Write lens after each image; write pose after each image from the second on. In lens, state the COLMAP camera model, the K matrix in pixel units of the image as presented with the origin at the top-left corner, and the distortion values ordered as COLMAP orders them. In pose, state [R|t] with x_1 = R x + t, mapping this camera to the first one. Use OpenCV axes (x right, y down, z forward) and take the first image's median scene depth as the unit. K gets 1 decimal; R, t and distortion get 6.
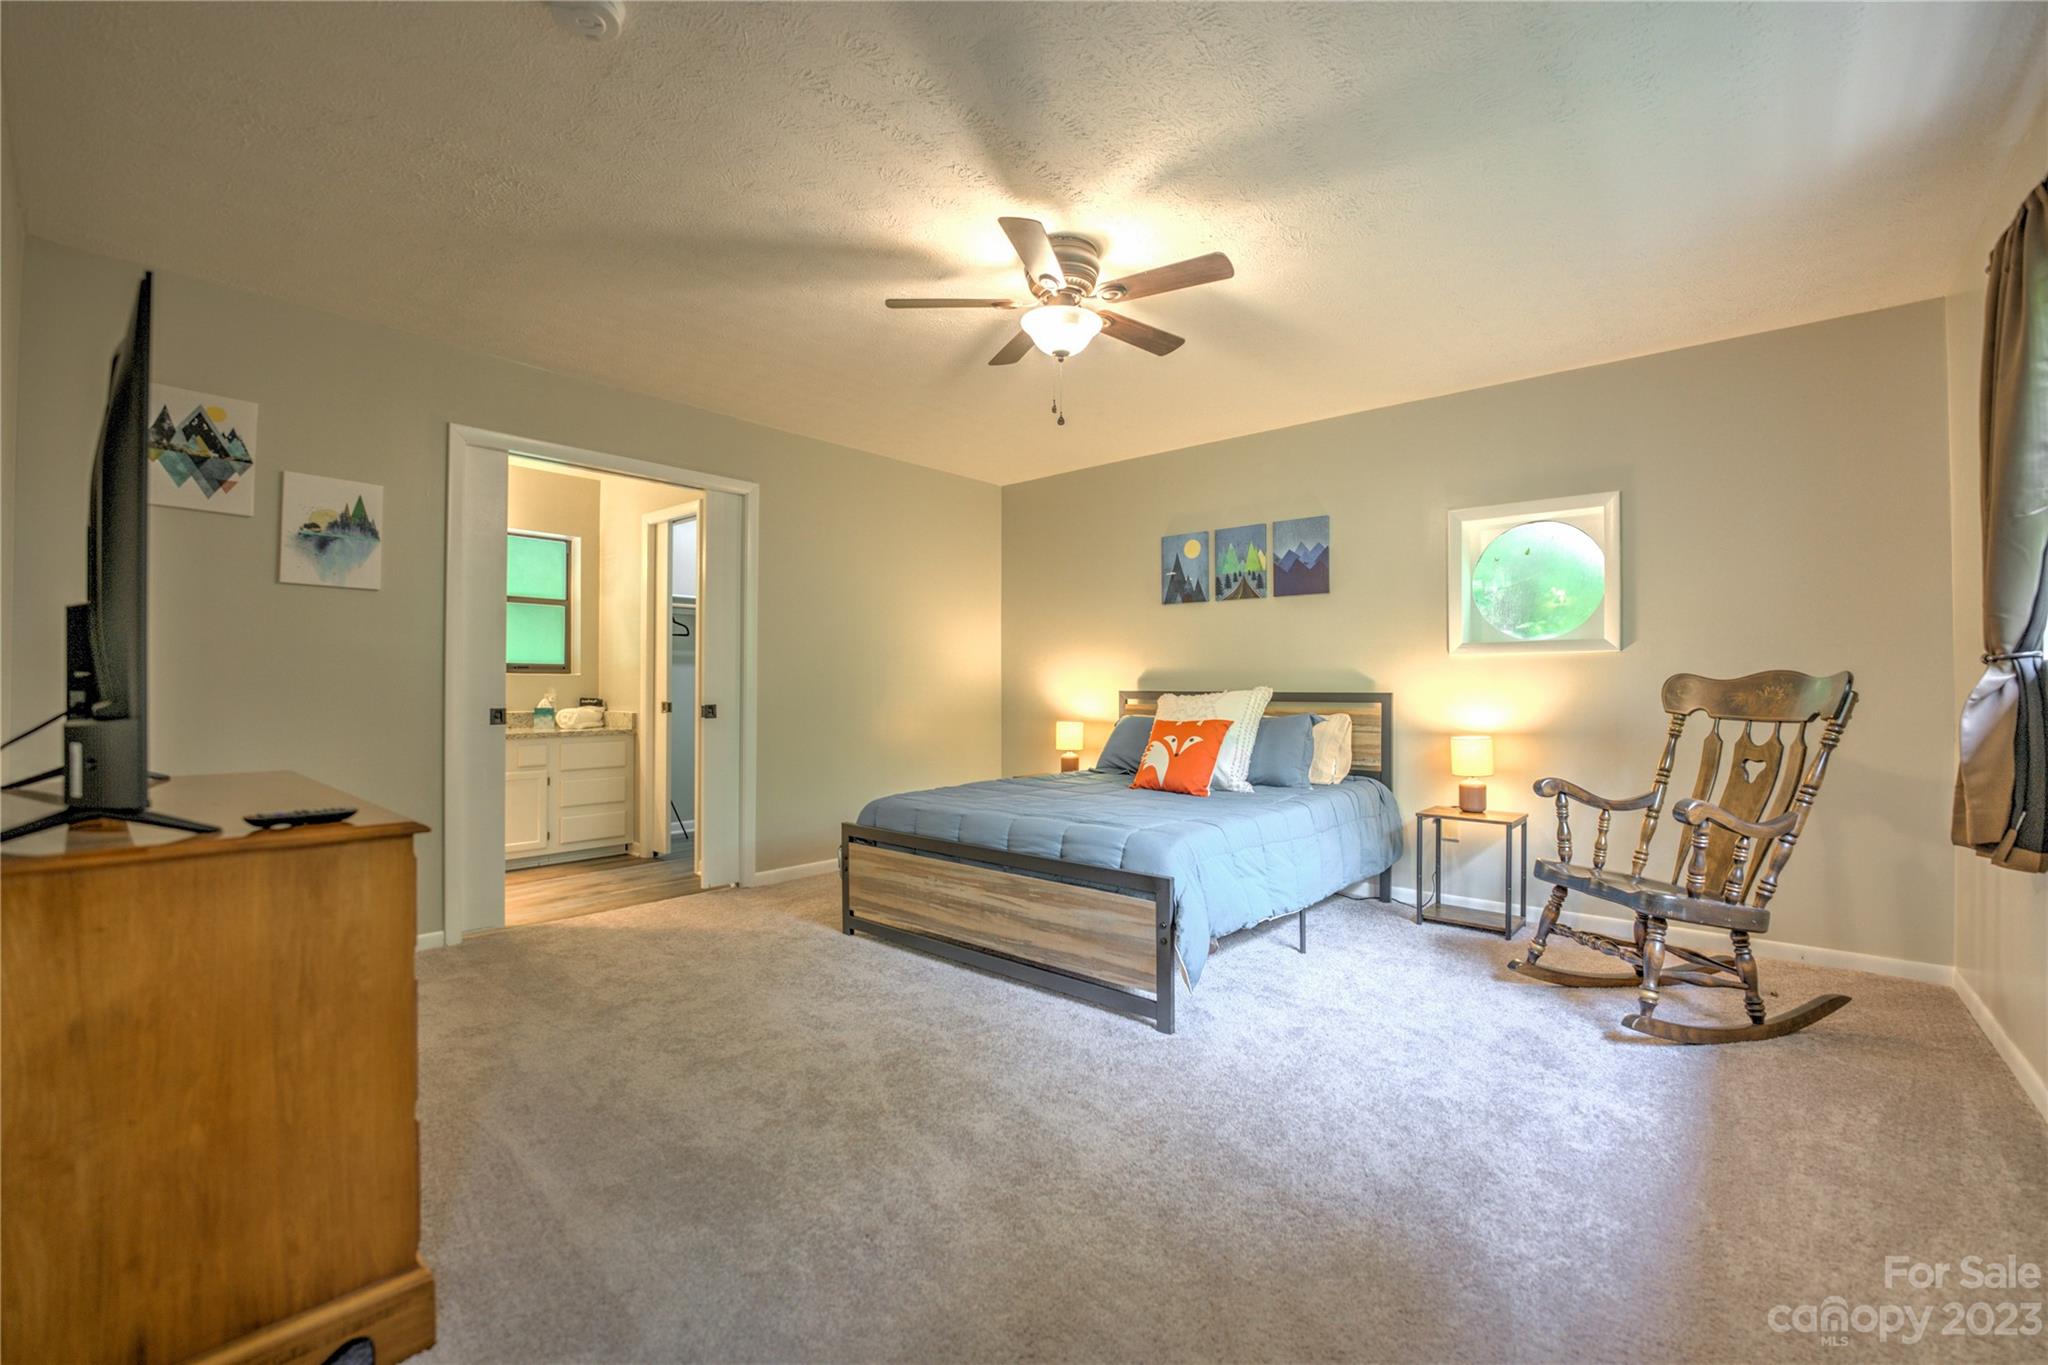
lens RADIAL K [[851.4, 0, 1050.4], [0, 851.4, 690.2], [0, 0, 1]] dist [-0.016726, 0.000117]
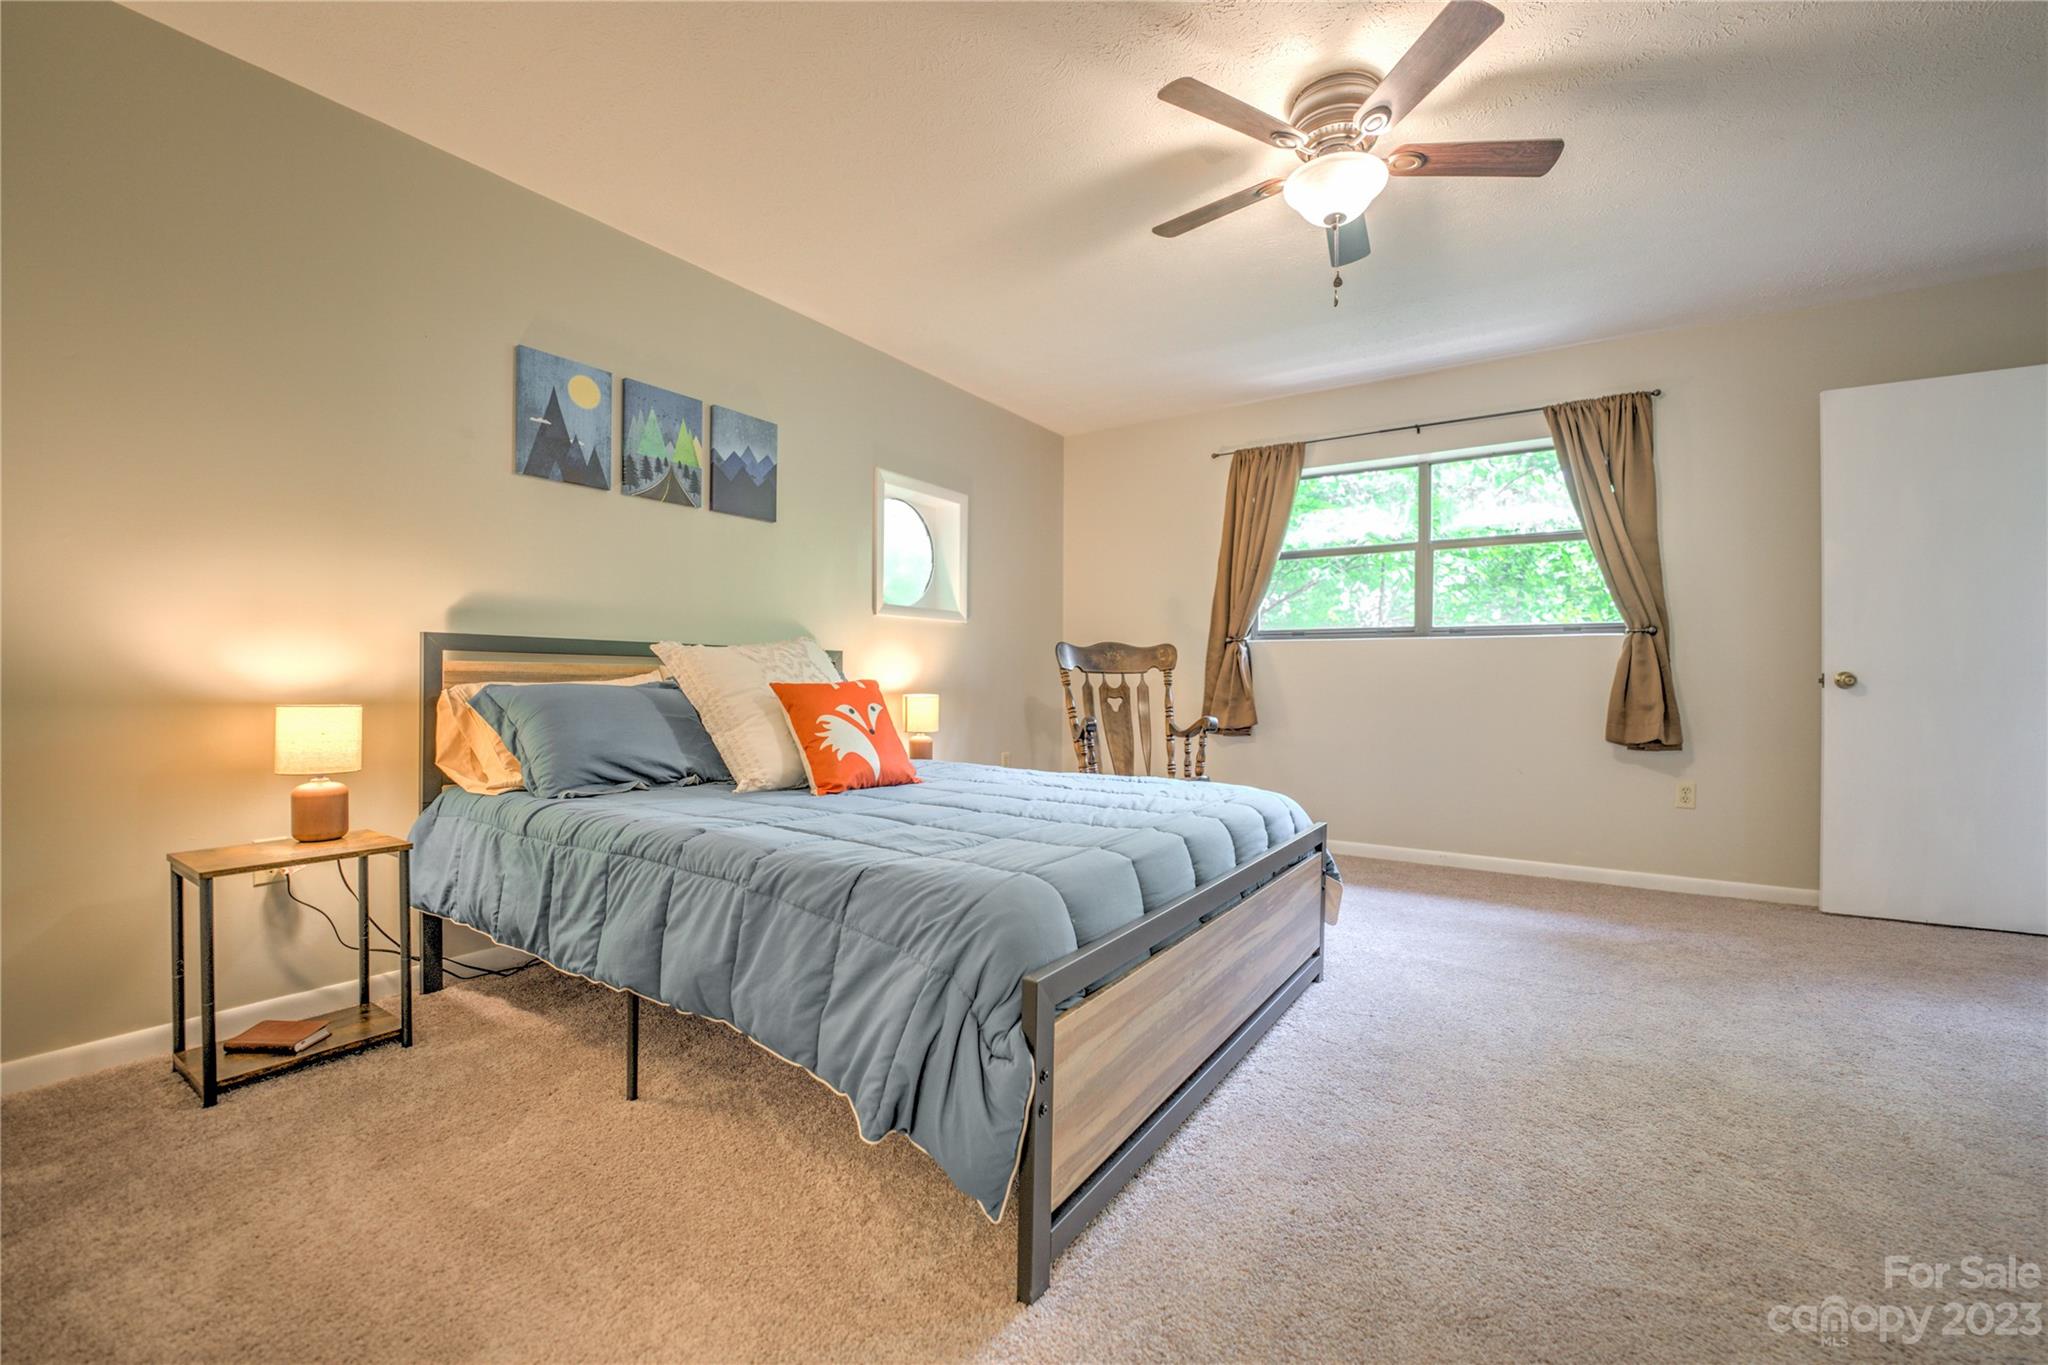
lens RADIAL K [[839.8, 0, 1024.9], [0, 839.8, 677.1], [0, 0, 1]] dist [-0.025677, 0.000300]
pose [[-0.101117, 0.000570, 0.994874, -0.445597], [-0.001885, 0.999998, -0.000765, 0.027795], [-0.994873, -0.001952, -0.101115, 0.804404]]
